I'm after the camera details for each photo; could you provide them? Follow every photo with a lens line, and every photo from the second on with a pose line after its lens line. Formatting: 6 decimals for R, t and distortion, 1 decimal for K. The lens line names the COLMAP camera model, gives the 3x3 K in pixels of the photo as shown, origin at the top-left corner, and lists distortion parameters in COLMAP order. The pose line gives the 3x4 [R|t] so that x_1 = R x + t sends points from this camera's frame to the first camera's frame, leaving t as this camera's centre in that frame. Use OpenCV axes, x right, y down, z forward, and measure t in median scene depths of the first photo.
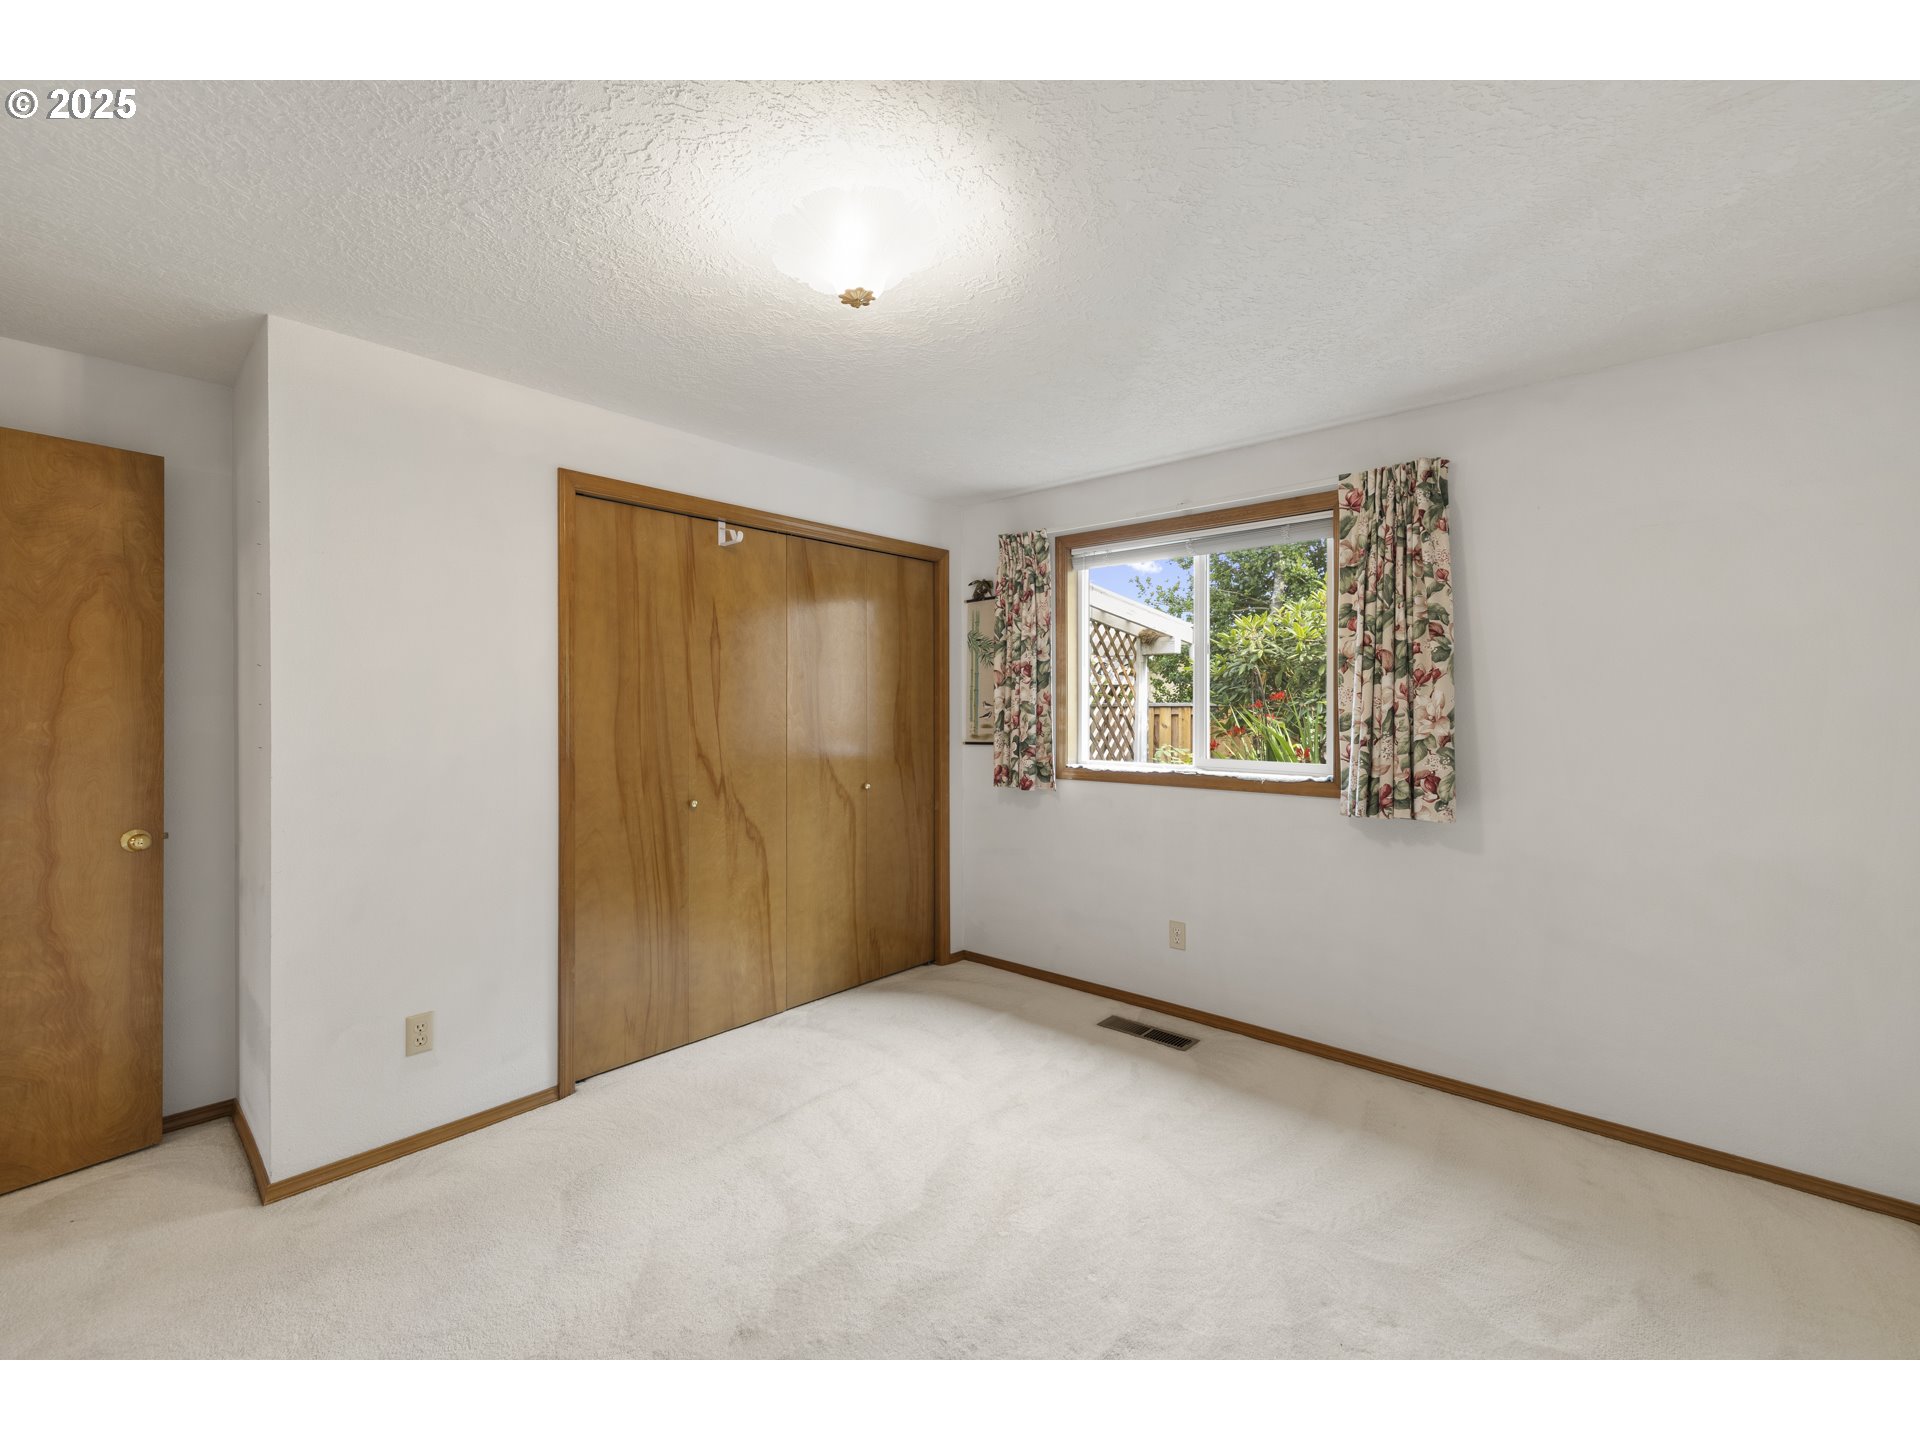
lens RADIAL K [[813.2, 0, 953.5], [0, 813.2, 708.7], [0, 0, 1]] dist [0.000678, -0.000013]
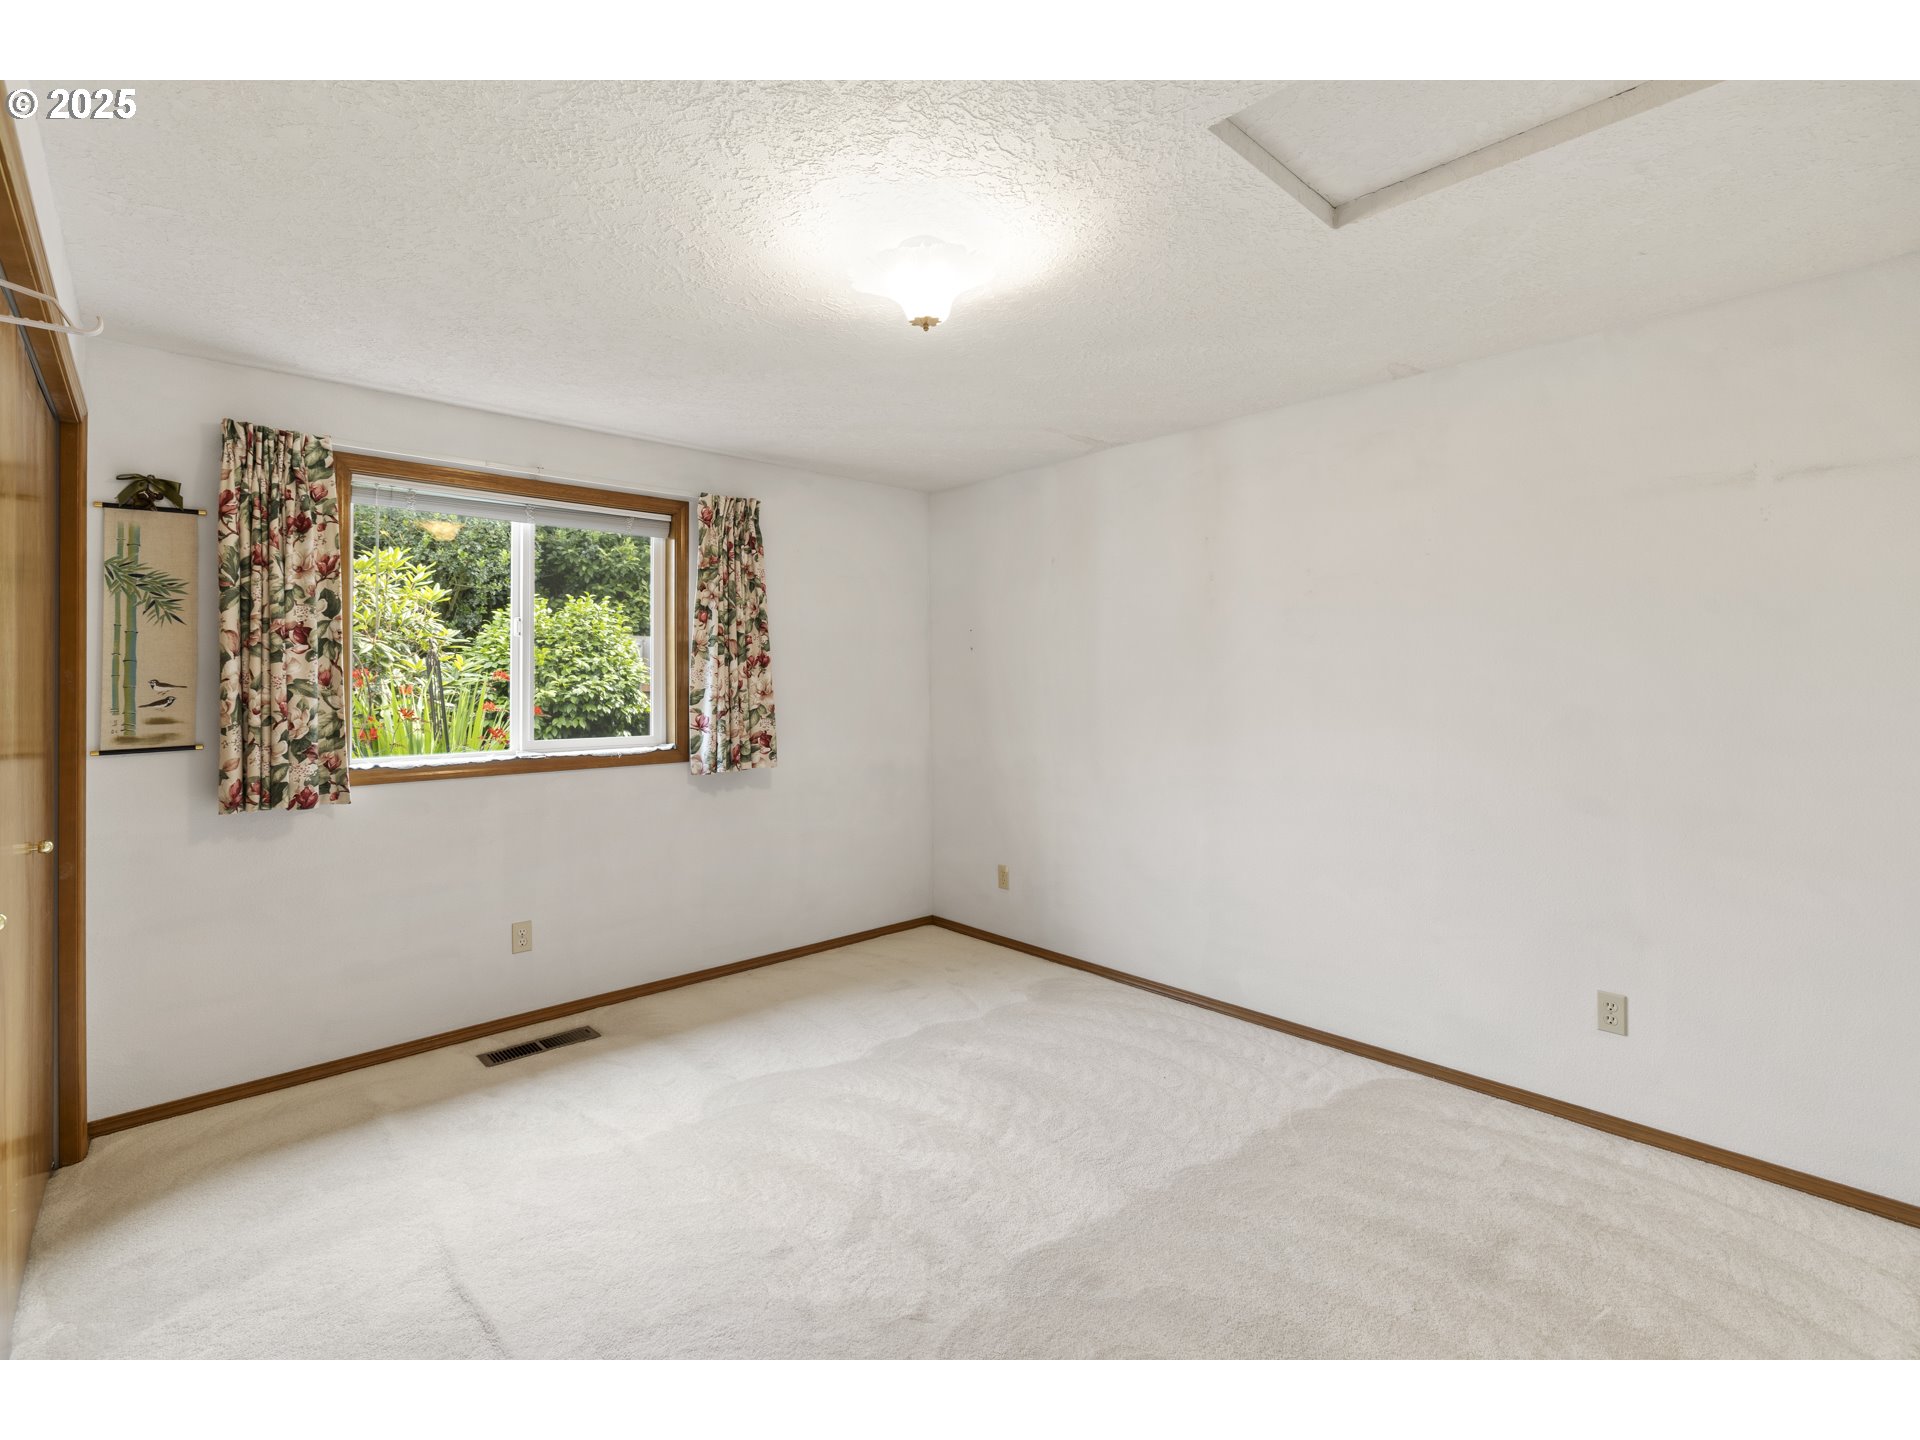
lens RADIAL K [[780.7, 0, 998.5], [0, 780.7, 677.6], [0, 0, 1]] dist [-0.000719, -0.000103]
pose [[0.119771, 0.003082, 0.992797, -0.531517], [0.008109, 0.999959, -0.004083, -0.003579], [-0.992768, 0.008540, 0.119741, 0.364097]]
